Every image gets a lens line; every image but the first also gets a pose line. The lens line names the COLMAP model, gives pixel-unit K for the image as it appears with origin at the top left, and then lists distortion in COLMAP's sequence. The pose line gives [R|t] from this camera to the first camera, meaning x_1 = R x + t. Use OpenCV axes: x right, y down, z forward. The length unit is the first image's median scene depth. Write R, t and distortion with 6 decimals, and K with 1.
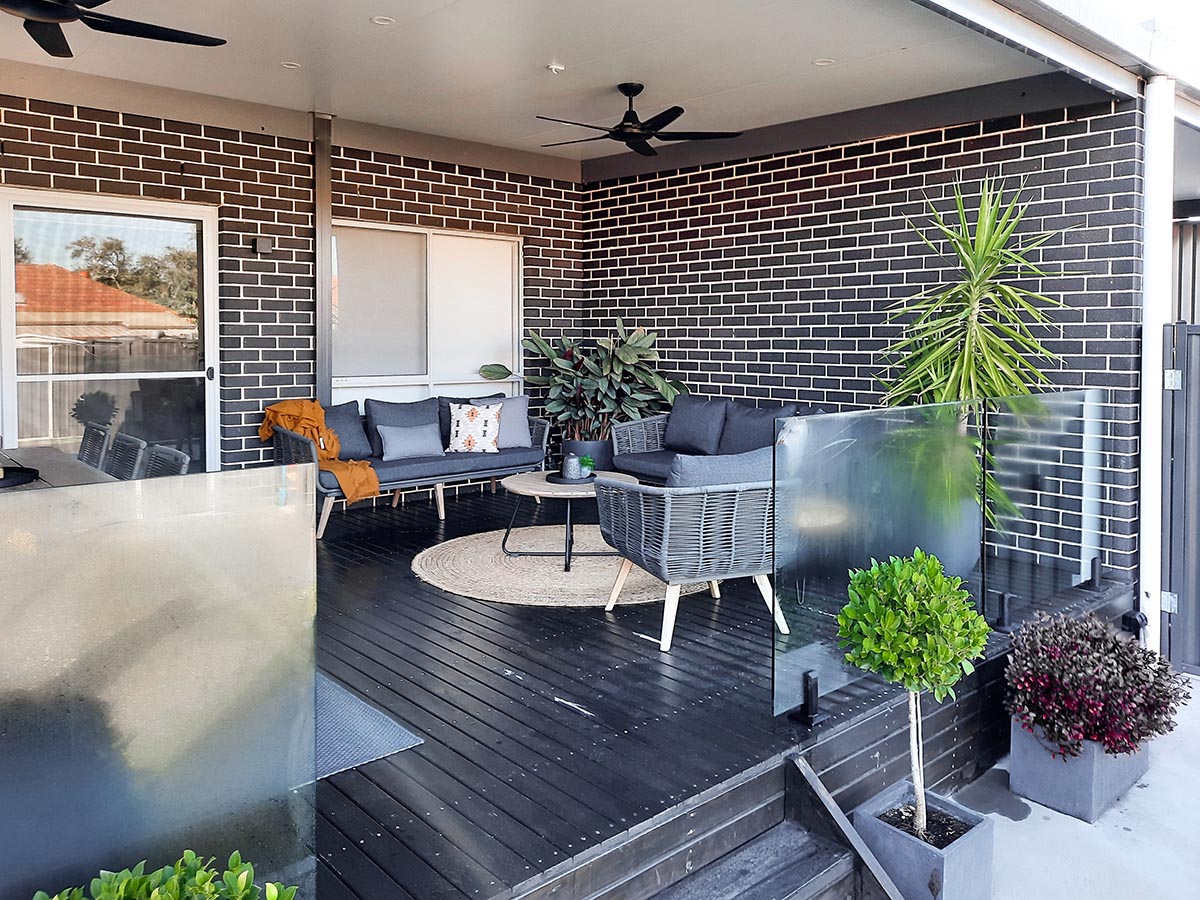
lens RADIAL K [[912.2, 0, 601.7], [0, 912.2, 357.3], [0, 0, 1]] dist [0.006492, -0.002877]
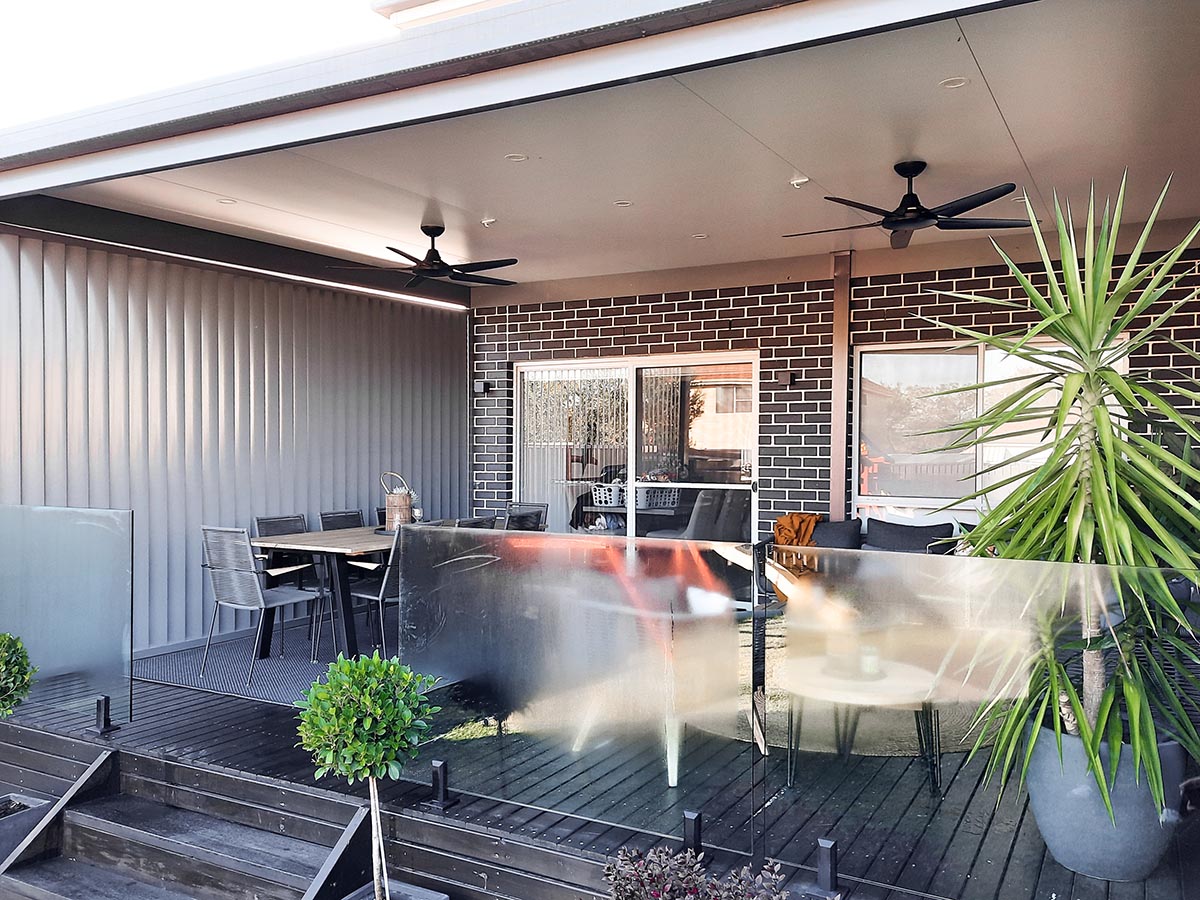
lens RADIAL K [[921.3, 0, 600.0], [0, 921.3, 450.0], [0, 0, 1]] dist [0.007561, -0.002255]
pose [[0.321872, -0.003443, -0.946777, 0.626302], [-0.026242, 0.999577, -0.012556, -0.009772], [0.946420, 0.028887, 0.321645, 0.377538]]
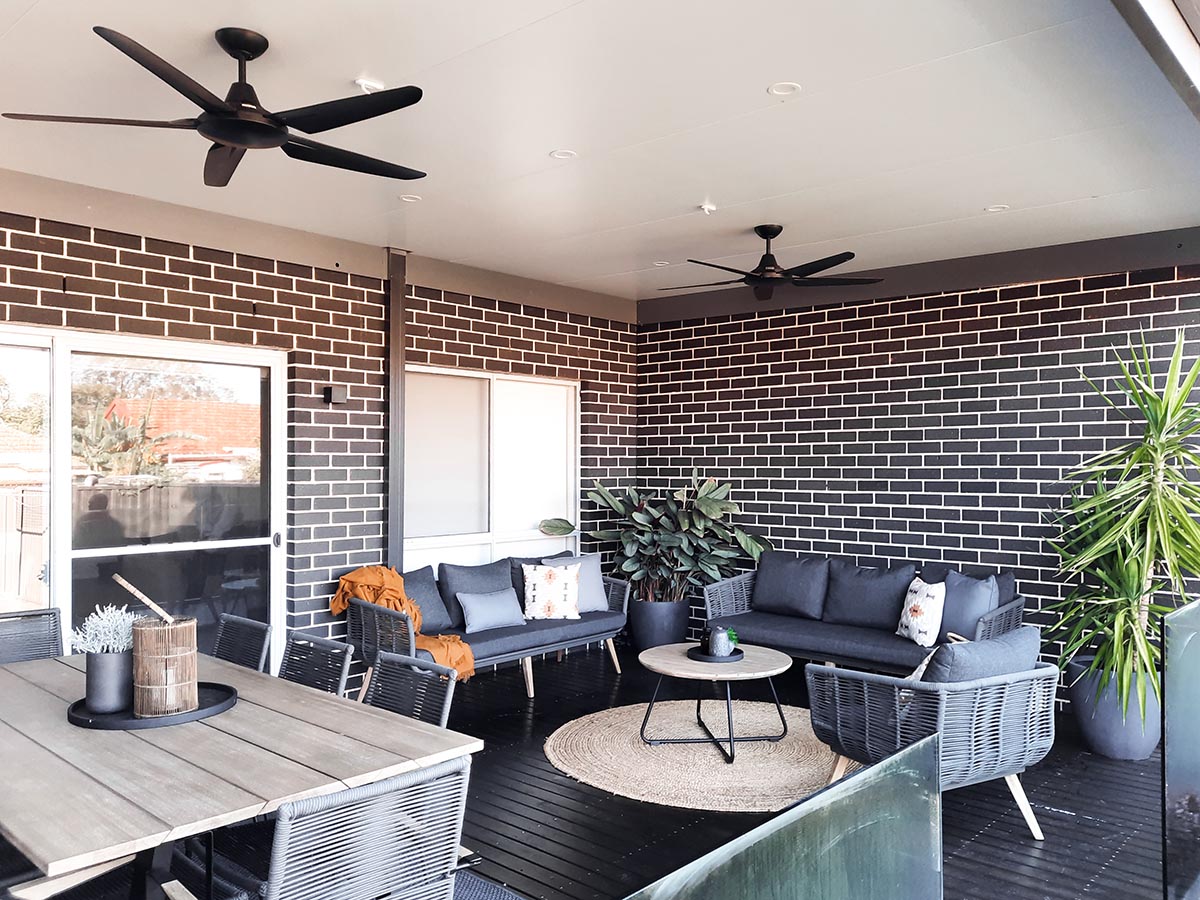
lens RADIAL K [[921.3, 0, 600.0], [0, 921.3, 450.0], [0, 0, 1]] dist [0.007561, -0.002255]
pose [[0.994677, -0.004081, 0.102959, -0.196453], [0.008130, 0.999209, -0.038933, -0.029509], [-0.102718, 0.039563, 0.993923, 0.075797]]
